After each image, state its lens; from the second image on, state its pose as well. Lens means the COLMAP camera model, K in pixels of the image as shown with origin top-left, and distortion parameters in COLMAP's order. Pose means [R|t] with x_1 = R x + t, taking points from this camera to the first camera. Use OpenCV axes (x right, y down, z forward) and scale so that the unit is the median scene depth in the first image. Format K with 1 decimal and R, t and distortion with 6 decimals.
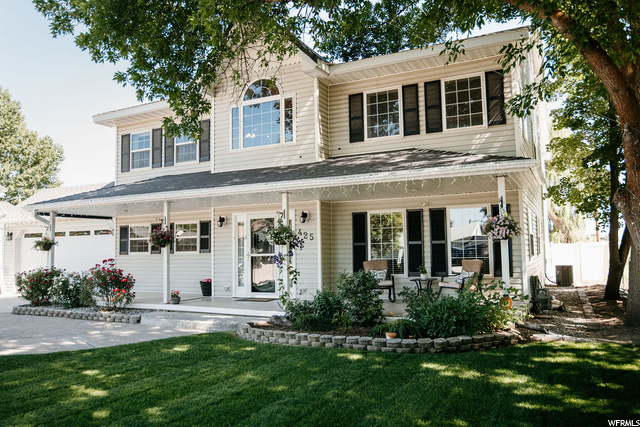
lens RADIAL K [[486.6, 0, 317.3], [0, 486.6, 210.6], [0, 0, 1]] dist [-0.038879, 0.010855]
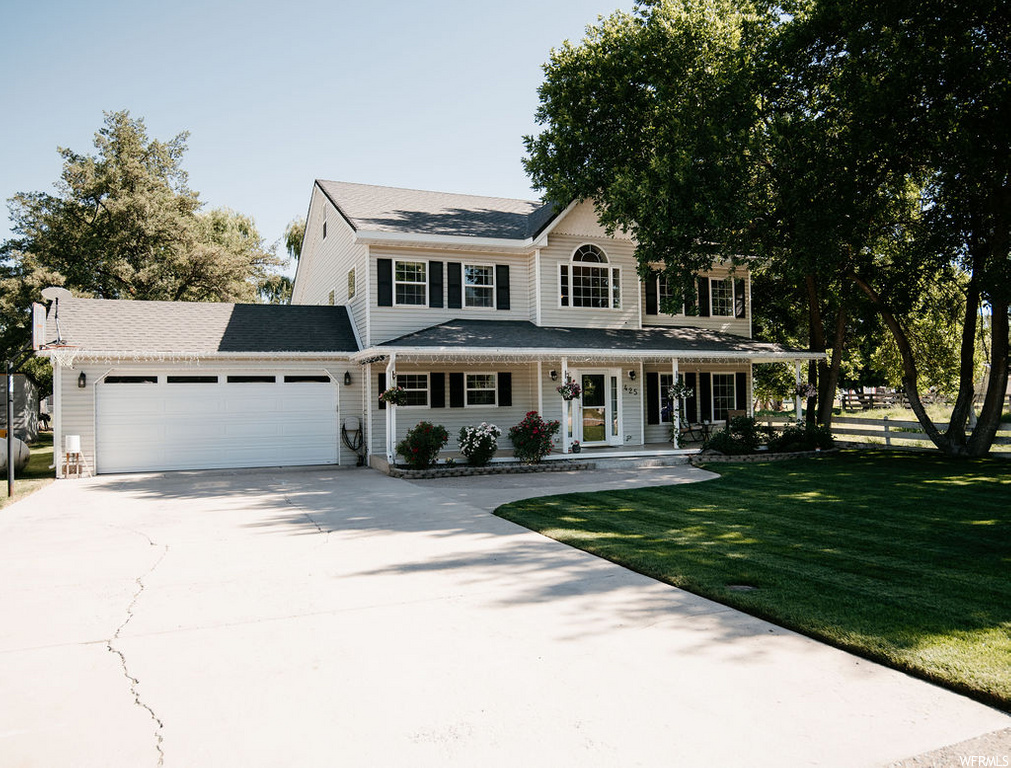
lens RADIAL K [[759.2, 0, 504.3], [0, 759.2, 384.4], [0, 0, 1]] dist [-0.055703, 0.003954]
pose [[0.662214, 0.023129, 0.748958, -1.649192], [-0.059780, 0.997968, 0.022037, 0.013721], [-0.746926, -0.059365, 0.662251, 0.014156]]
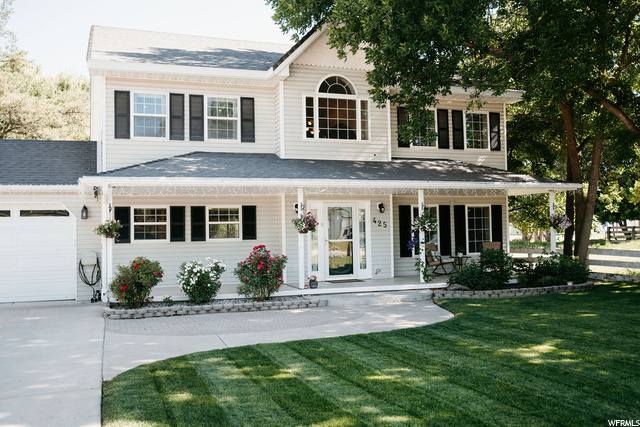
lens RADIAL K [[614.5, 0, 320.0], [0, 614.5, 212.3], [0, 0, 1]] dist [-0.036280, 0.000000]
pose [[0.680367, 0.029538, 0.732276, -1.236554], [-0.052913, 0.998560, 0.008883, 0.019645], [-0.730959, -0.044790, 0.680950, 0.106880]]
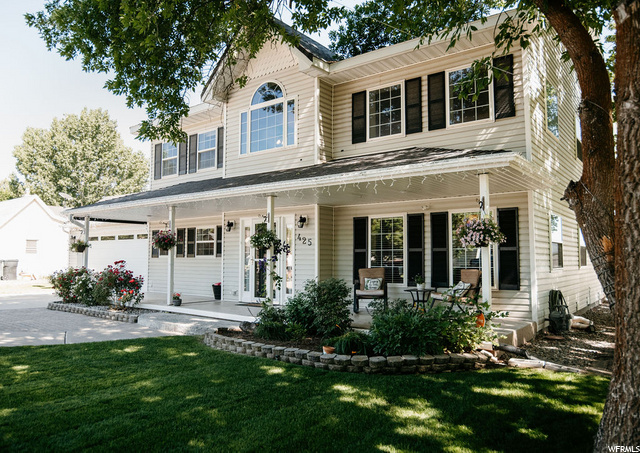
lens RADIAL K [[470.9, 0, 306.0], [0, 470.9, 224.9], [0, 0, 1]] dist [-0.034486, 0.001102]
pose [[0.979282, 0.006021, -0.202412, 0.174558], [-0.003824, 0.999929, 0.011245, 0.009340], [0.202466, -0.010239, 0.979236, 0.083609]]
